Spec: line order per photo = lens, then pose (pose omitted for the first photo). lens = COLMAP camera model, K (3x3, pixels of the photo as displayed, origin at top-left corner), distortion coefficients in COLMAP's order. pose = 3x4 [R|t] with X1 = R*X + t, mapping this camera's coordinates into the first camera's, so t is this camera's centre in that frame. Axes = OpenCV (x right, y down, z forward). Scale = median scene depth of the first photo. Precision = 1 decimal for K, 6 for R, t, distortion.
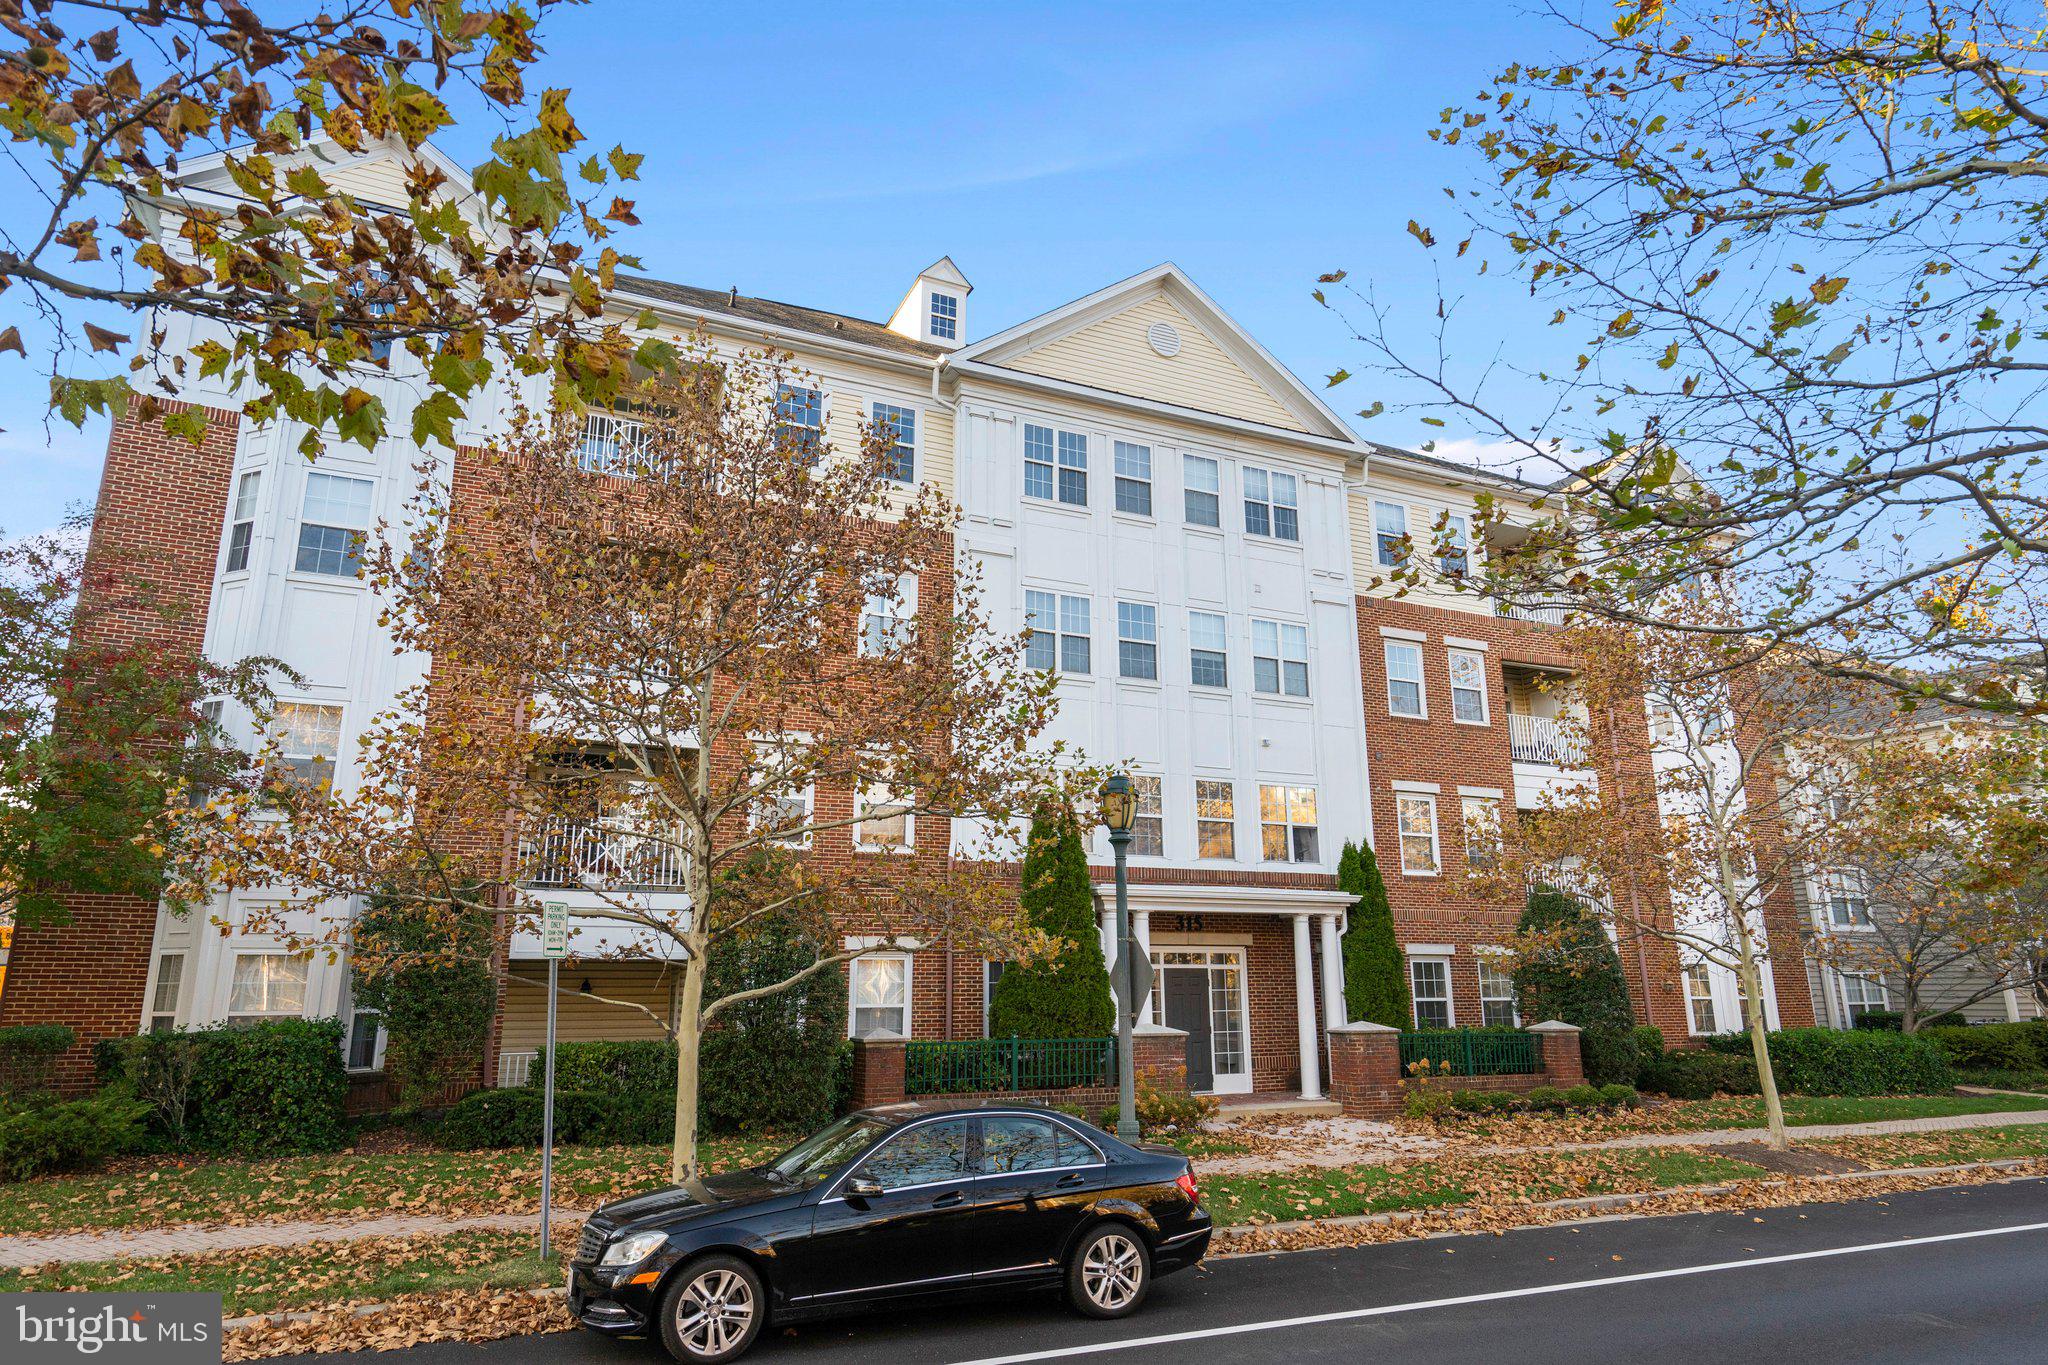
lens RADIAL K [[1217.5, 0, 1024.0], [0, 1217.5, 682.5], [0, 0, 1]] dist [0.024118, 0.000110]
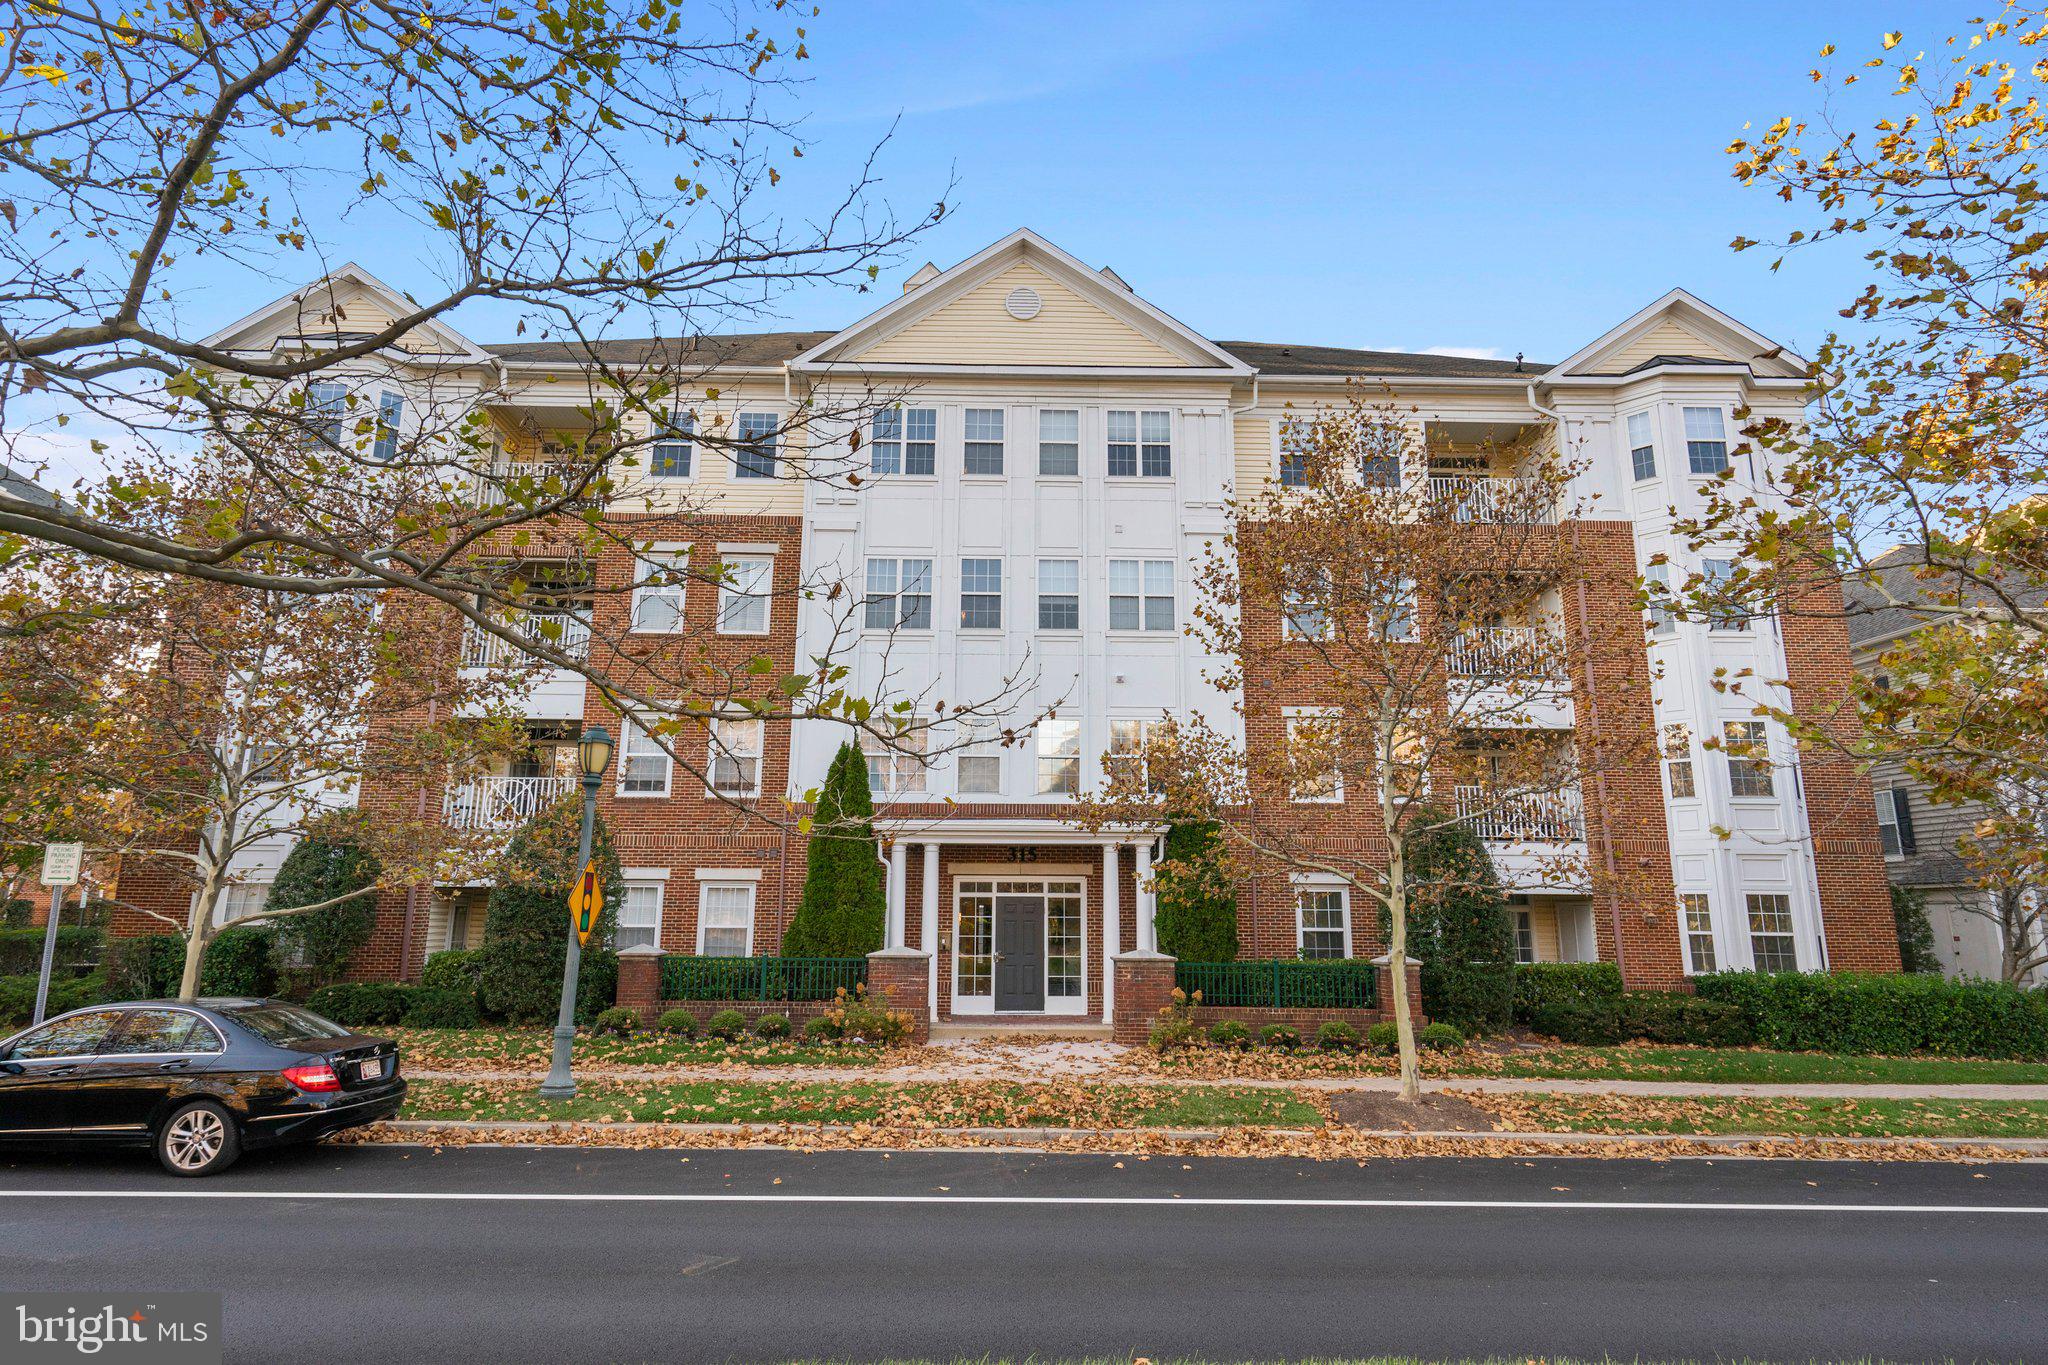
lens RADIAL K [[1080.0, 0, 1024.0], [0, 1080.0, 682.5], [0, 0, 1]] dist [0.000460, 0.000362]
pose [[0.915692, -0.071359, -0.395495, 0.492653], [0.085315, 0.996195, 0.017787, 0.029905], [0.392721, -0.050029, 0.918296, 0.136814]]
